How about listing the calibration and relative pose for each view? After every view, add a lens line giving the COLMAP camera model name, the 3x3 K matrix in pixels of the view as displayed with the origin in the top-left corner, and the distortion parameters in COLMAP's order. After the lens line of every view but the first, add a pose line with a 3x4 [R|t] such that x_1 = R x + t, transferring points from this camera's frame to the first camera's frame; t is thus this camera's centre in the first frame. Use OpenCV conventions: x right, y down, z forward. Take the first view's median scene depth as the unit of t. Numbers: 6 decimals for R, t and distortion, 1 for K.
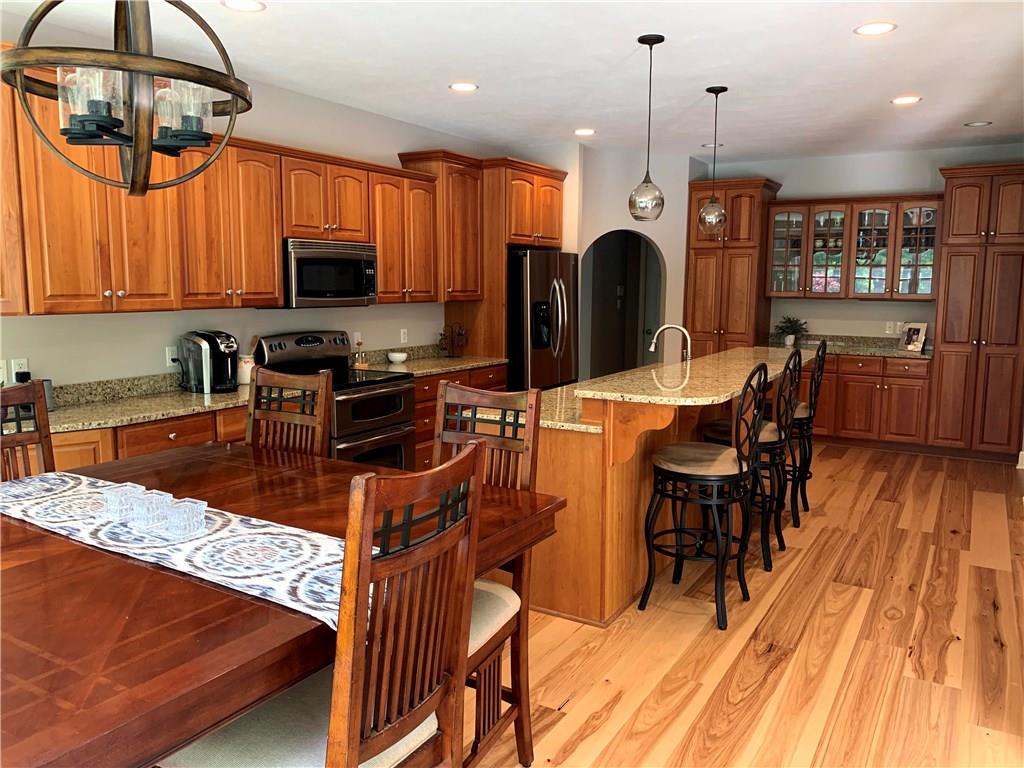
lens RADIAL K [[784.1, 0, 513.7], [0, 784.1, 381.7], [0, 0, 1]] dist [0.015988, -0.003277]
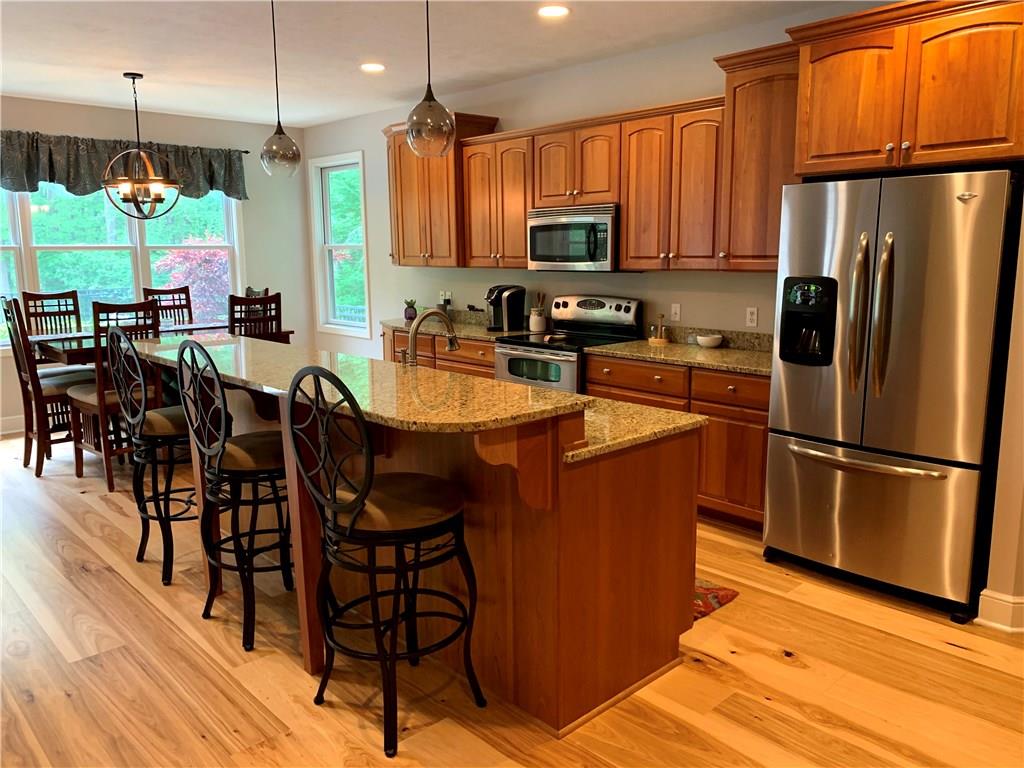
lens RADIAL K [[784.1, 0, 513.9], [0, 784.1, 378.1], [0, 0, 1]] dist [0.015988, -0.003277]
pose [[-0.279326, 0.155852, -0.947464, 0.940339], [-0.112925, 0.974560, 0.193601, -0.178064], [0.953533, 0.161070, -0.254620, 1.447967]]
